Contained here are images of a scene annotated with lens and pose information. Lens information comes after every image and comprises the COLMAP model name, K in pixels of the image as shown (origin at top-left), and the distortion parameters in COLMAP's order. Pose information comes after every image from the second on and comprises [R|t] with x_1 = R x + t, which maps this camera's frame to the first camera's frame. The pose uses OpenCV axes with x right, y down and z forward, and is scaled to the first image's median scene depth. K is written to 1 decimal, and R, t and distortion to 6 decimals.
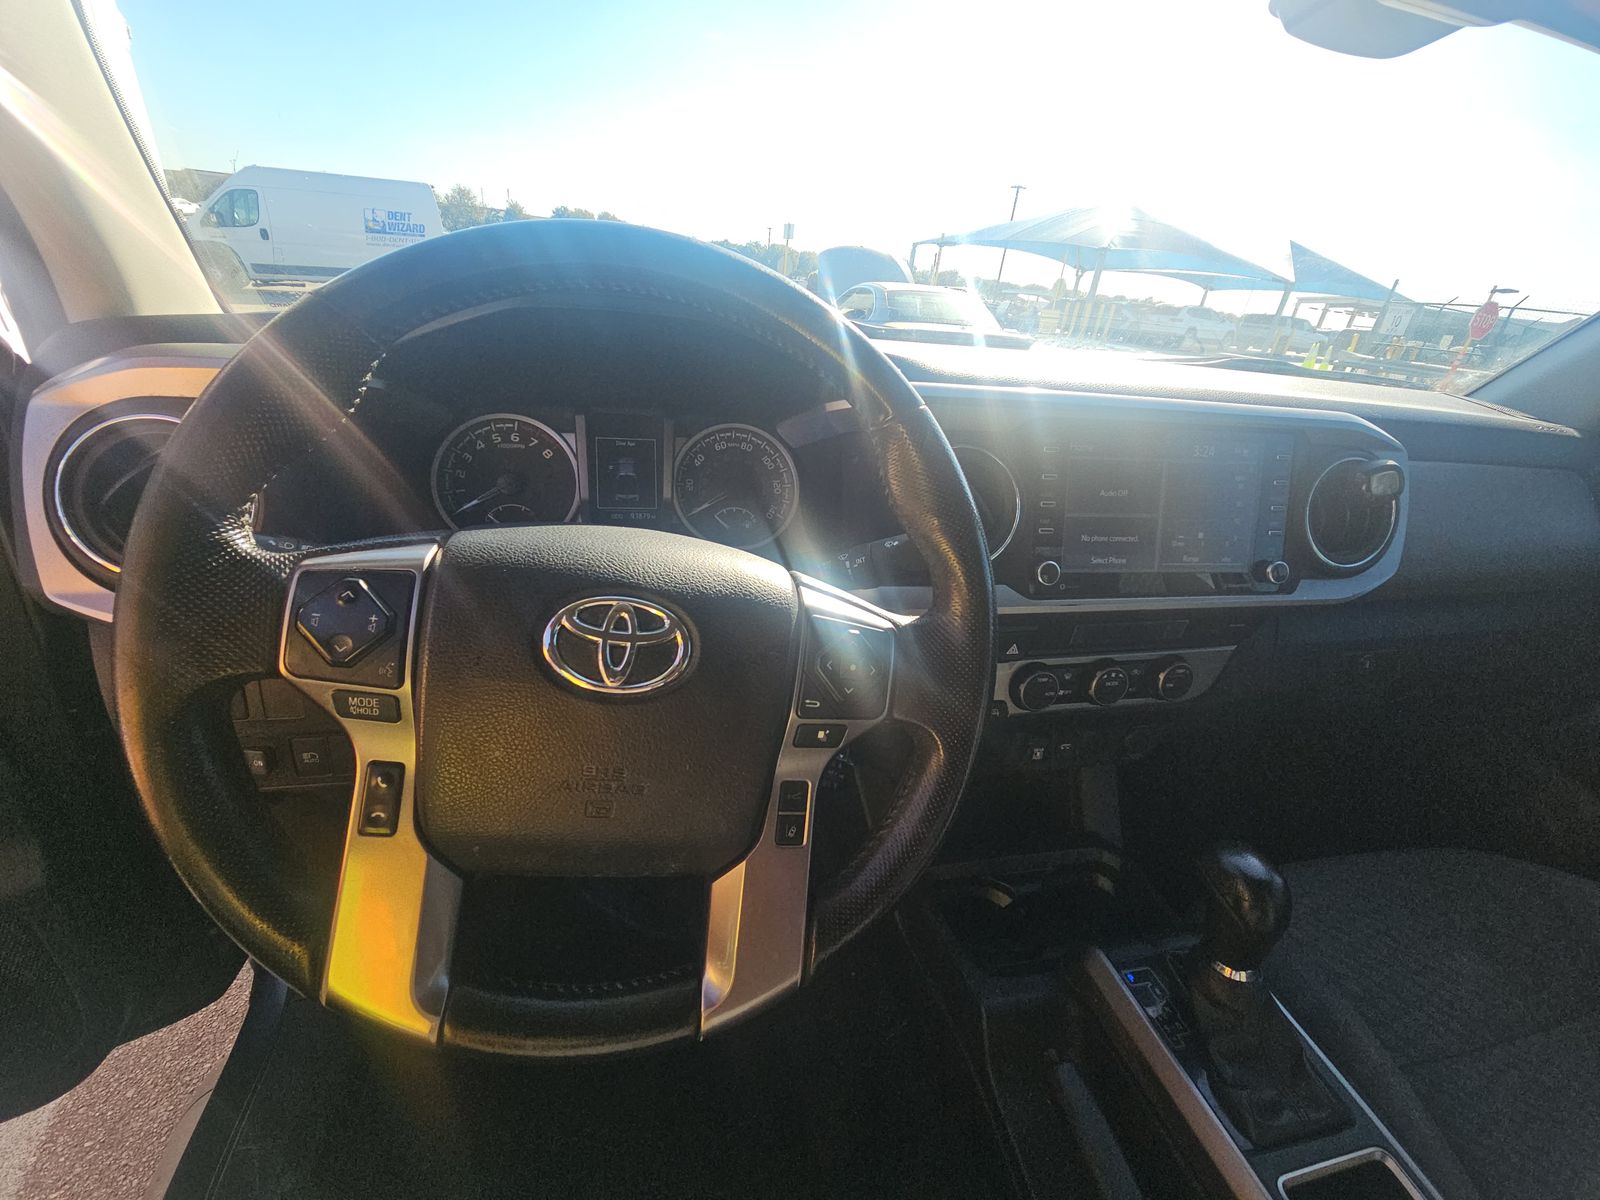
lens RADIAL K [[635.3, 0, 800.0], [0, 635.3, 600.0], [0, 0, 1]] dist [0.000074, -0.000029]
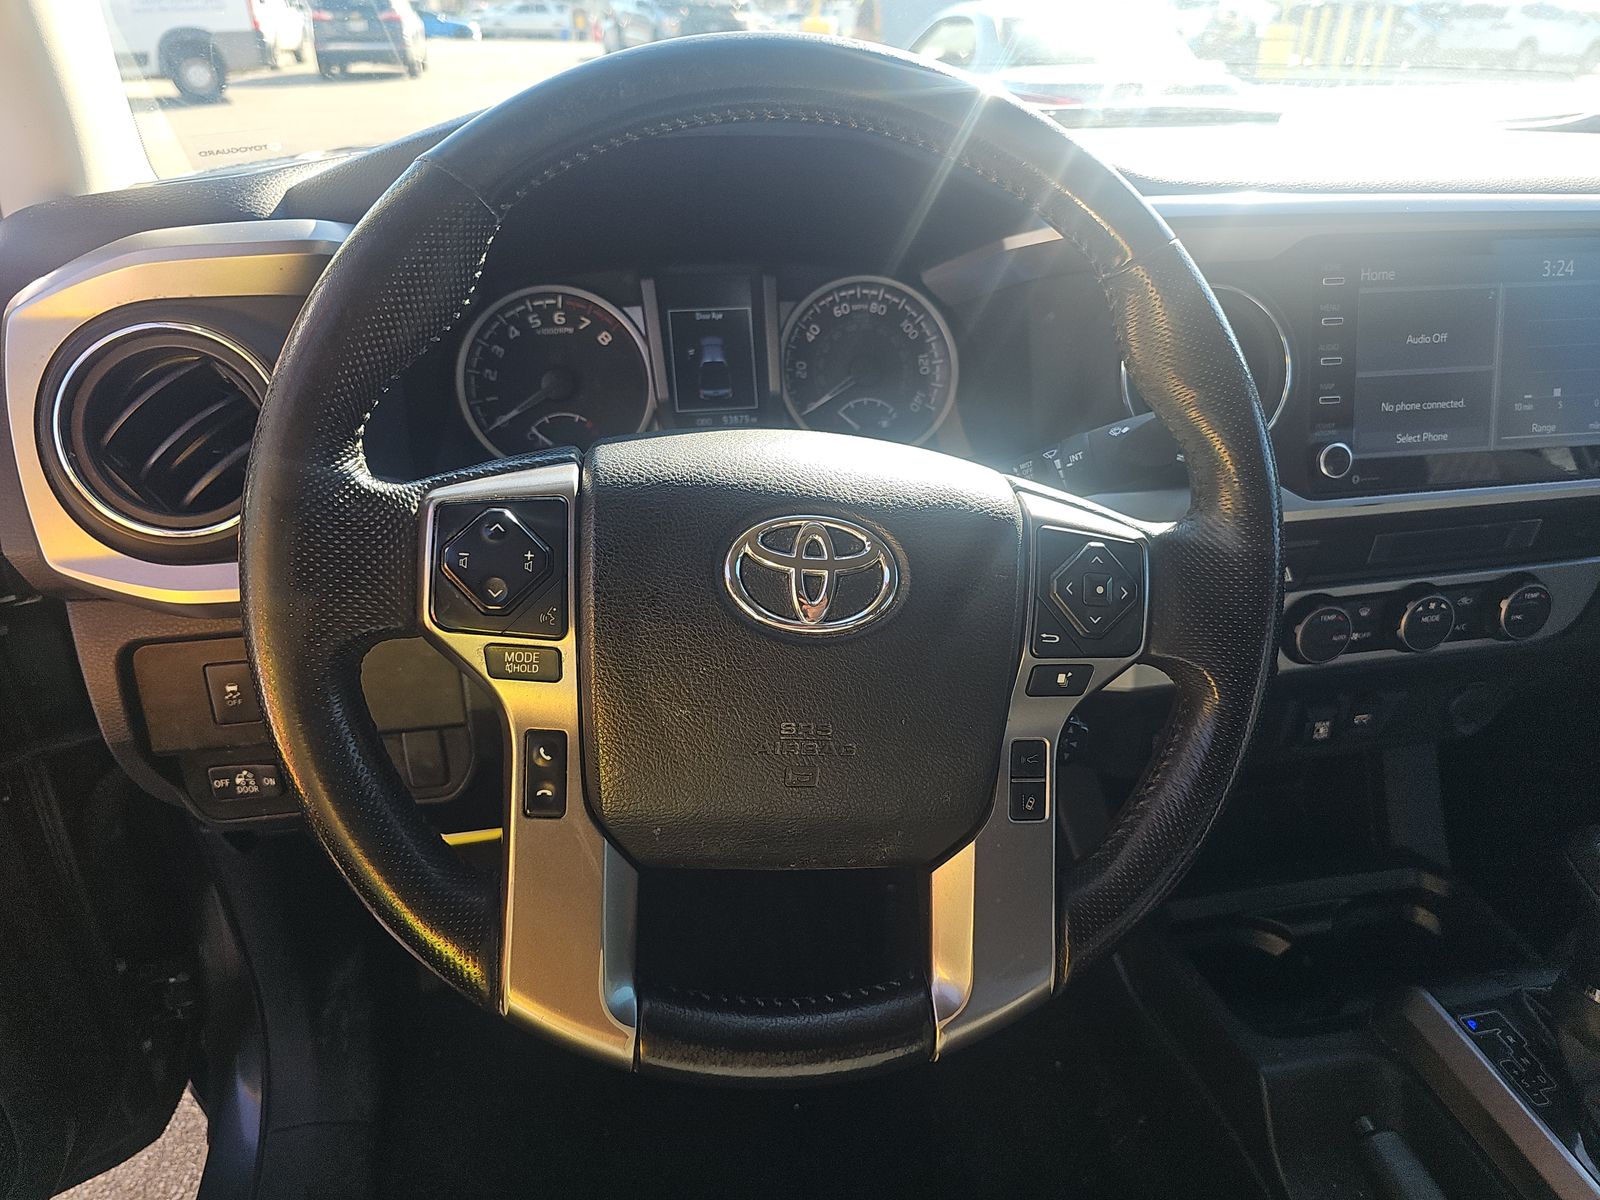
lens RADIAL K [[1086.7, 0, 802.7], [0, 1086.7, 613.6], [0, 0, 1]] dist [0.035900, -0.051365]
pose [[0.997305, -0.057000, -0.046181, -0.201331], [0.059175, 0.997132, 0.047182, 0.046370], [0.043360, -0.049788, 0.997818, -0.319823]]
